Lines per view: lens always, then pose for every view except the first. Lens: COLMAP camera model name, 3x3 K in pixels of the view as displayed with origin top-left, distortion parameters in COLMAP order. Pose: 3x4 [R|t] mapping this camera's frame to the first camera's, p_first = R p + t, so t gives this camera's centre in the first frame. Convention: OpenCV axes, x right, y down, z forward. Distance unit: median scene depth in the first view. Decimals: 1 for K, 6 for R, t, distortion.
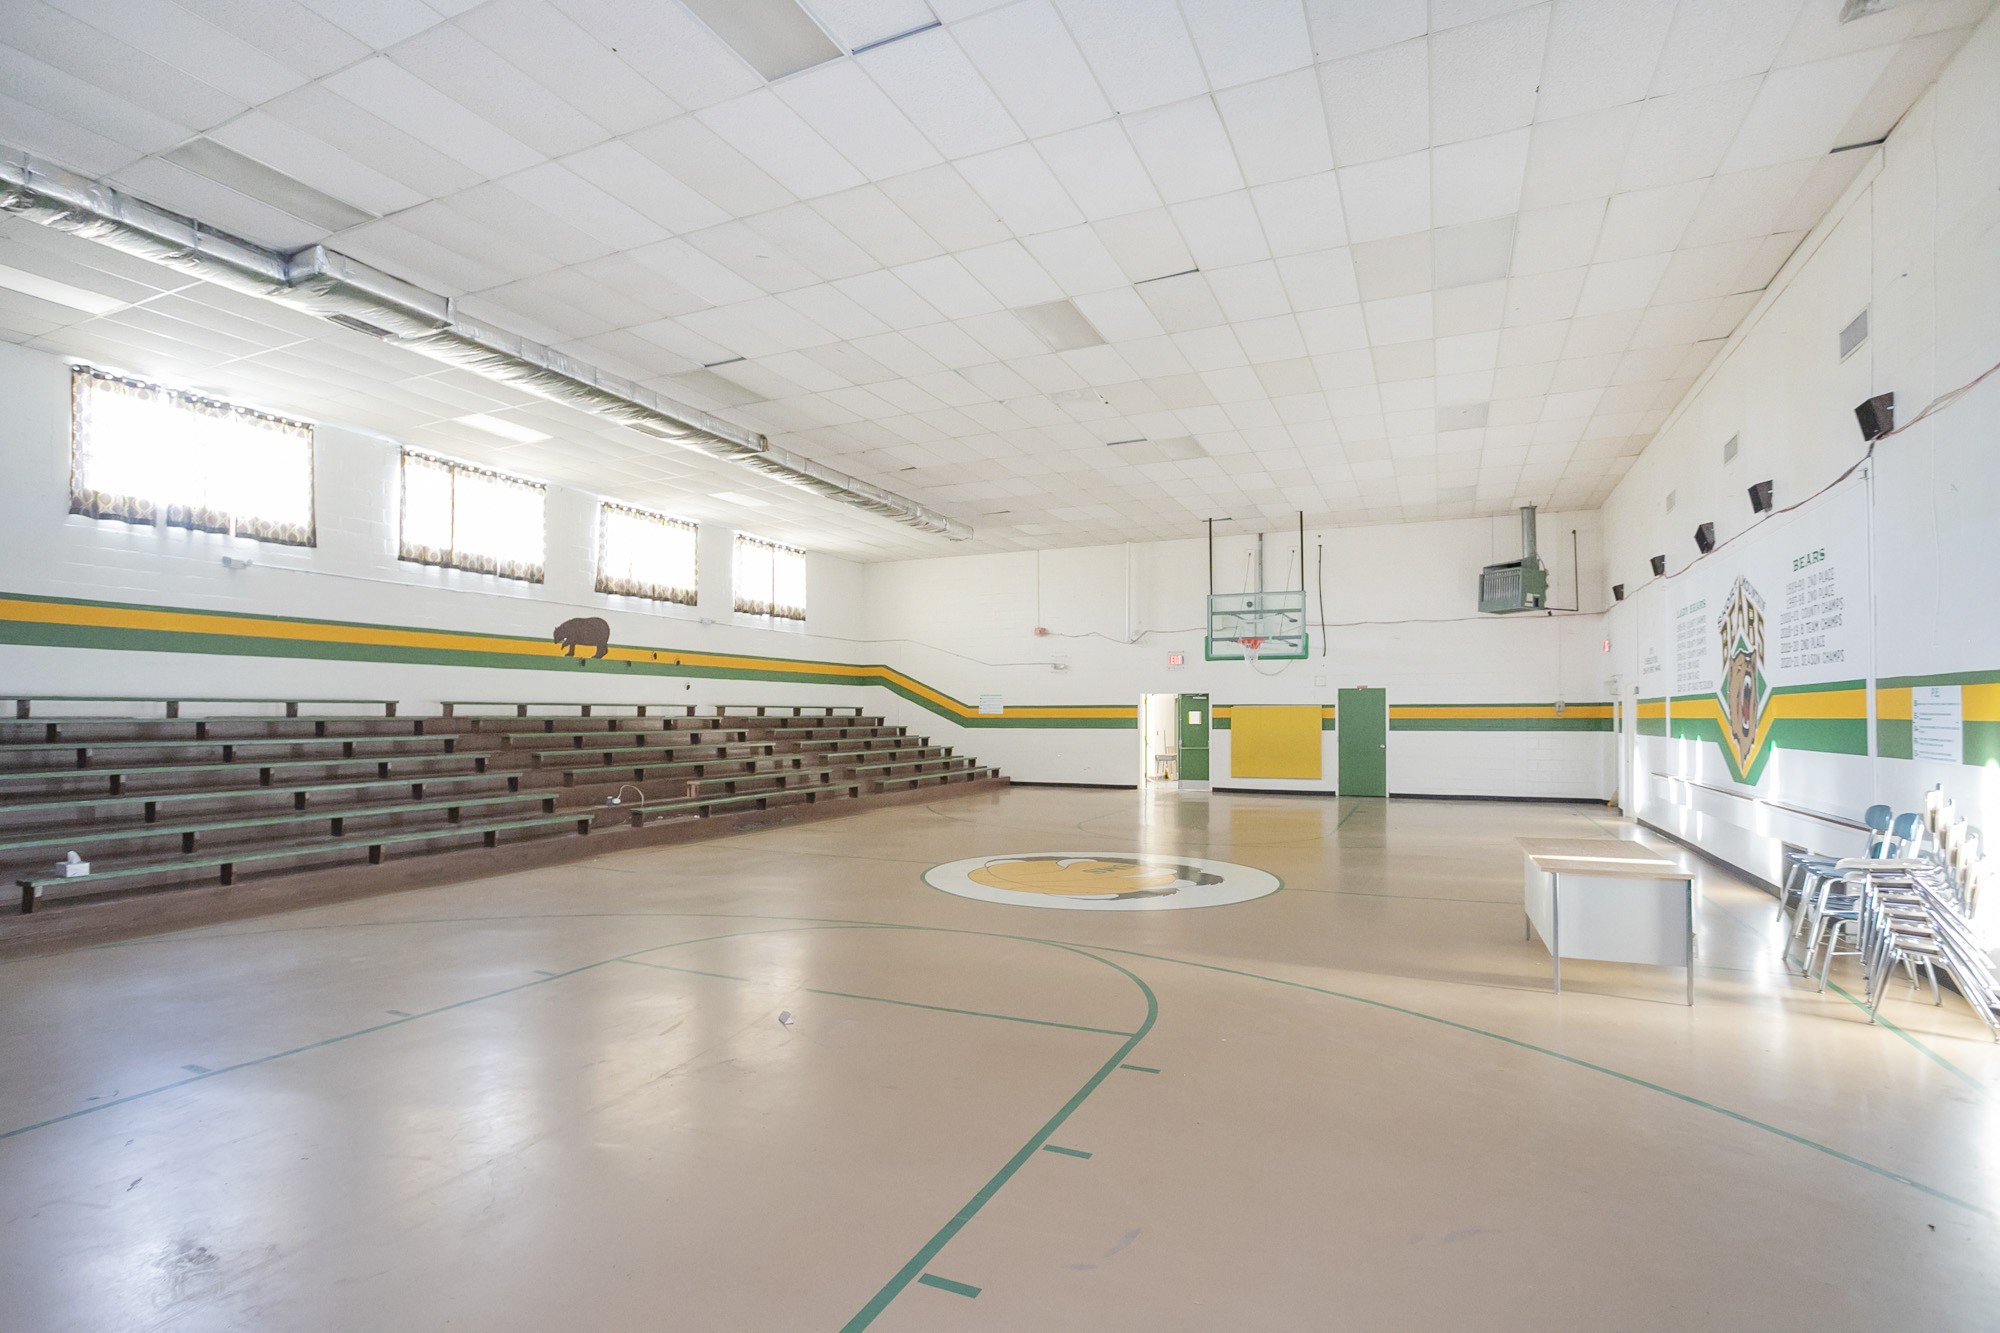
lens RADIAL K [[960.1, 0, 995.4], [0, 960.1, 694.9], [0, 0, 1]] dist [0.000470, 0.000410]
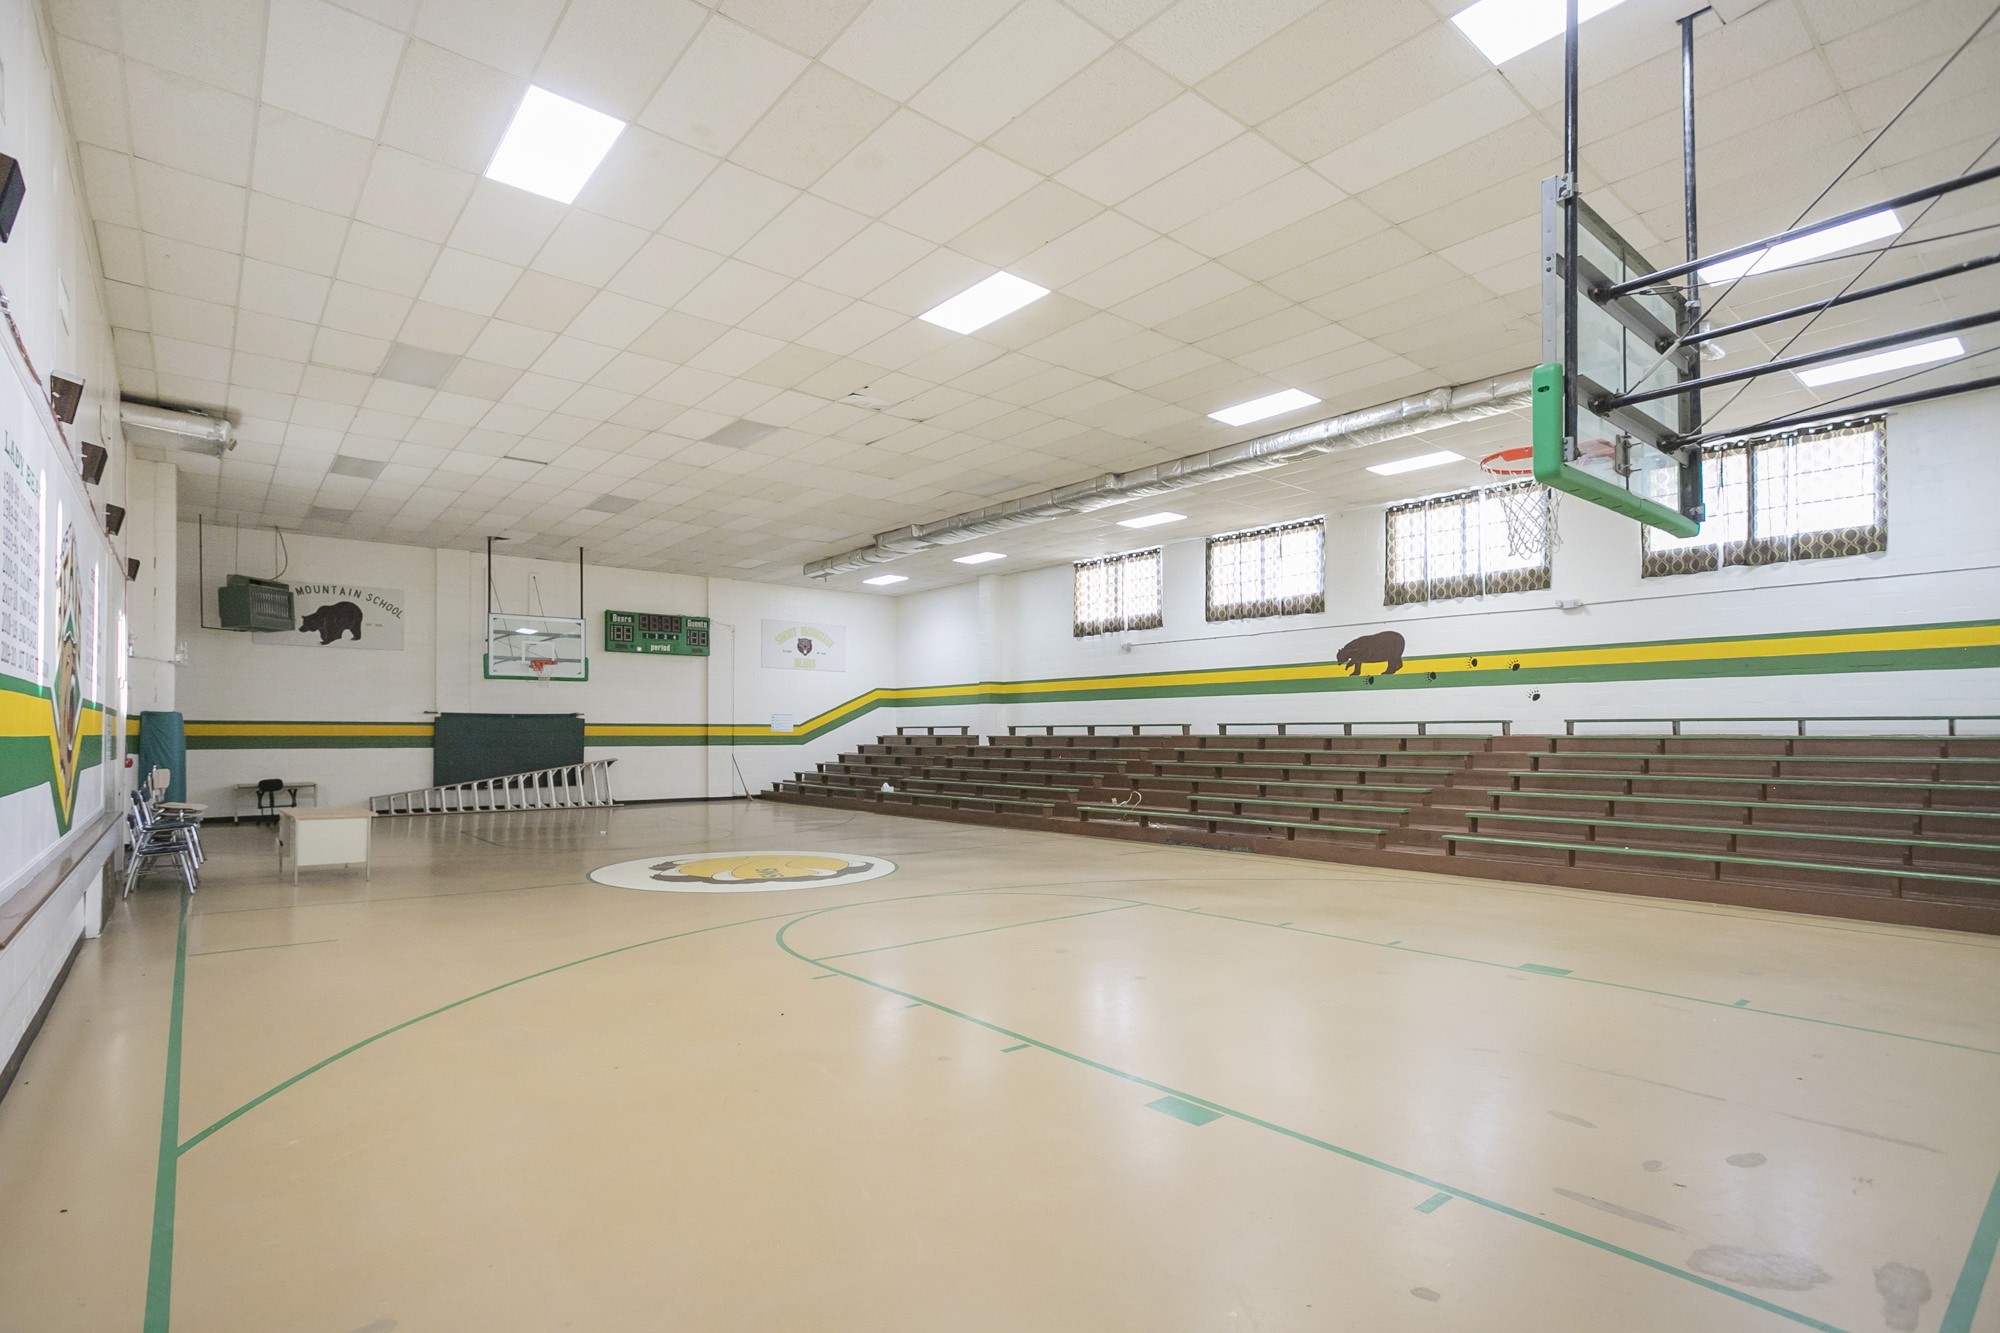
lens RADIAL K [[972.2, 0, 994.9], [0, 972.2, 713.0], [0, 0, 1]] dist [-0.036346, 0.000966]
pose [[-0.426128, -0.019875, -0.904444, 0.642287], [0.019138, 0.999337, -0.030978, 0.023611], [0.904460, -0.030510, -0.425465, 1.087255]]
